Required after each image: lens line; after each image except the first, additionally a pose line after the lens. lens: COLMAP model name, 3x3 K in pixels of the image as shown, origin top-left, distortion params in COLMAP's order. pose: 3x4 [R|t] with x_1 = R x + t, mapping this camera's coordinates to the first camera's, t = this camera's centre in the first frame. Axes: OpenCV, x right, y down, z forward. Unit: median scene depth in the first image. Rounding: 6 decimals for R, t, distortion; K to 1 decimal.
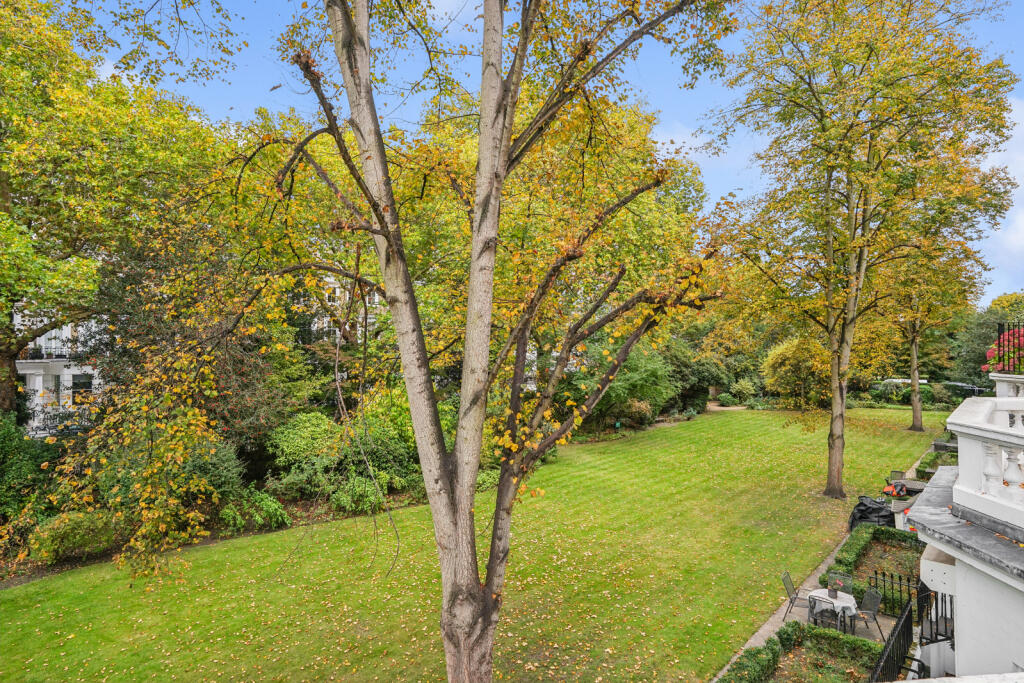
lens RADIAL K [[582.0, 0, 512.1], [0, 582.0, 331.5], [0, 0, 1]] dist [0.013859, 0.001703]
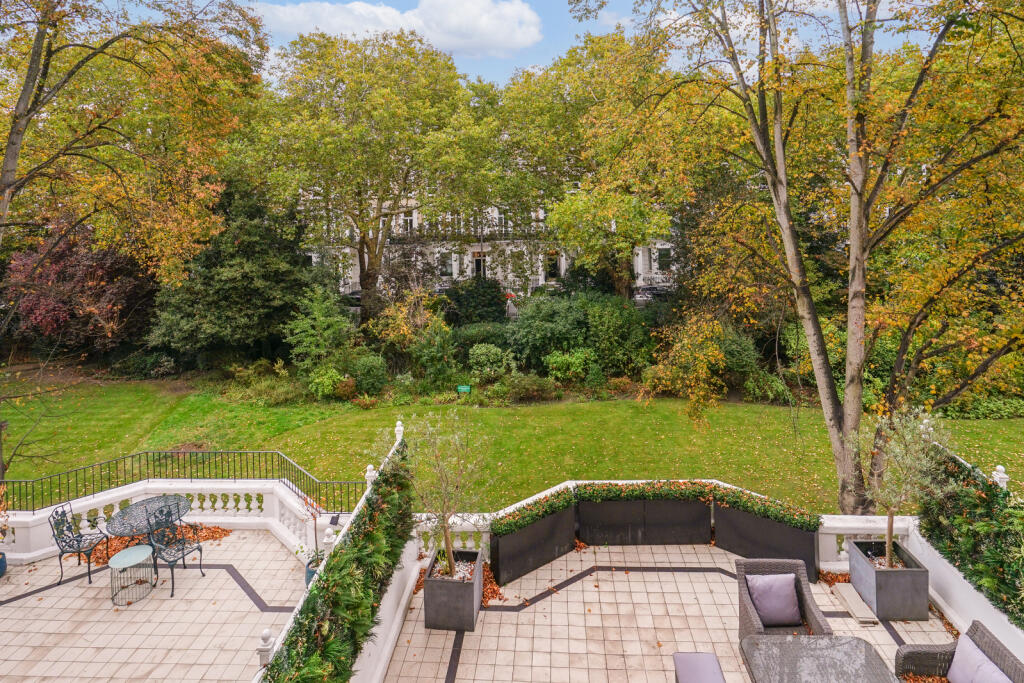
lens RADIAL K [[579.7, 0, 506.2], [0, 579.7, 211.4], [0, 0, 1]] dist [-0.002585, -0.001221]
pose [[0.624102, 0.007506, -0.781307, 0.260027], [0.036712, 0.998568, 0.038919, -0.199824], [0.780480, -0.052973, 0.622932, -0.346046]]
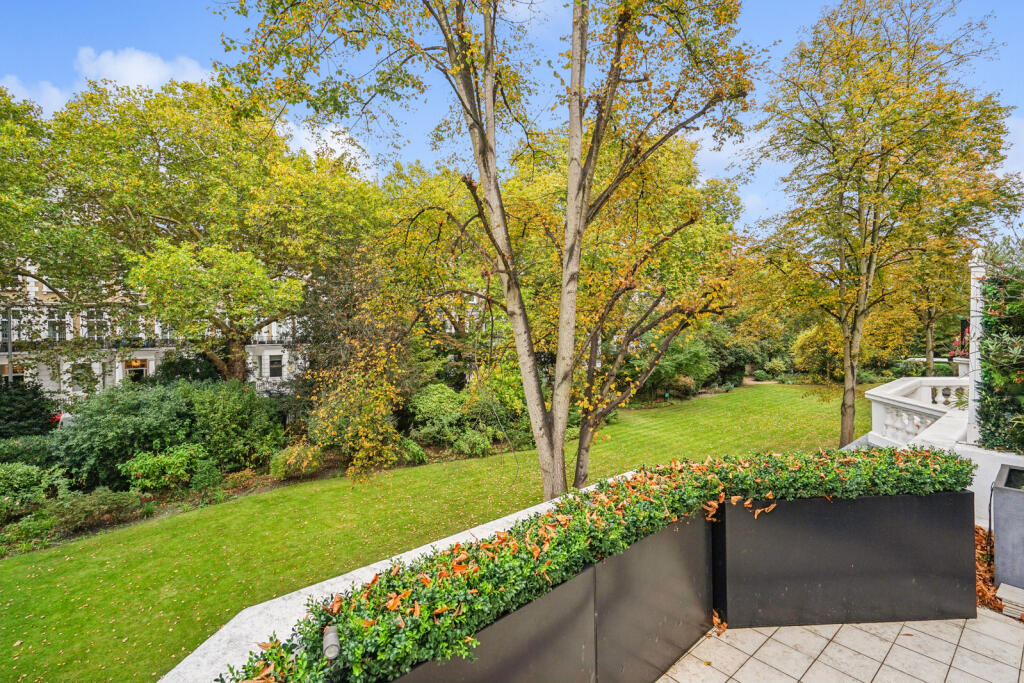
lens RADIAL K [[470.8, 0, 513.6], [0, 470.8, 336.1], [0, 0, 1]] dist [-0.005580, 0.002904]
pose [[0.990278, -0.006452, -0.138955, -0.010249], [0.011429, 0.999320, 0.035054, -0.014990], [0.138634, -0.036302, 0.989678, -0.103597]]
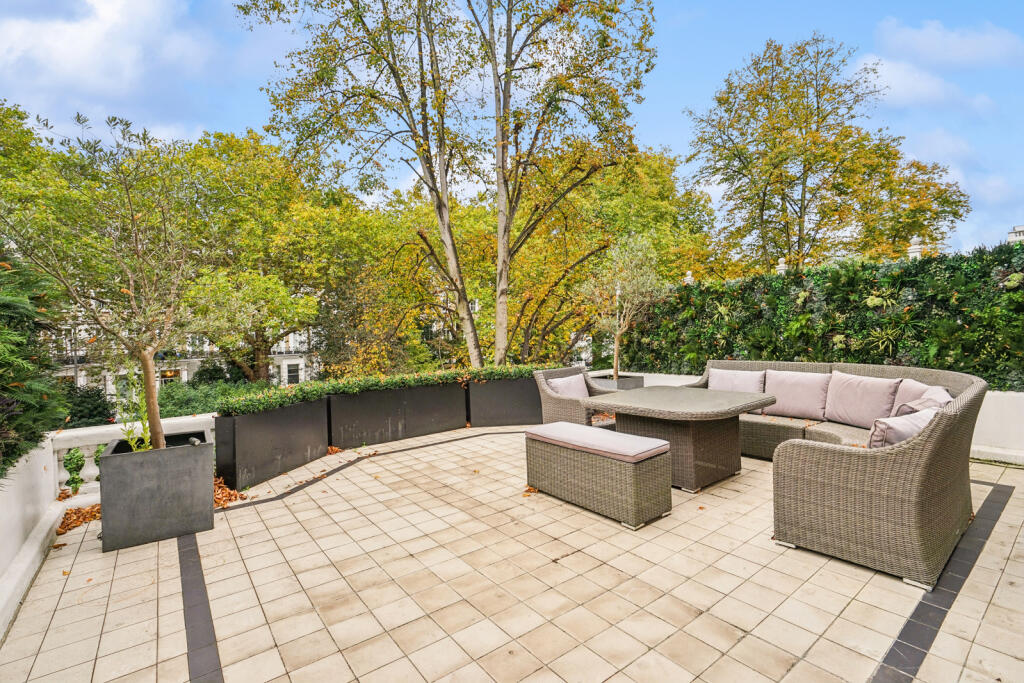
lens RADIAL K [[470.8, 0, 513.2], [0, 470.8, 333.7], [0, 0, 1]] dist [-0.005580, 0.002904]
pose [[0.985868, -0.033612, -0.164116, 0.114419], [0.035994, 0.999285, 0.011562, -0.003842], [0.163610, -0.017306, 0.986373, -0.305279]]
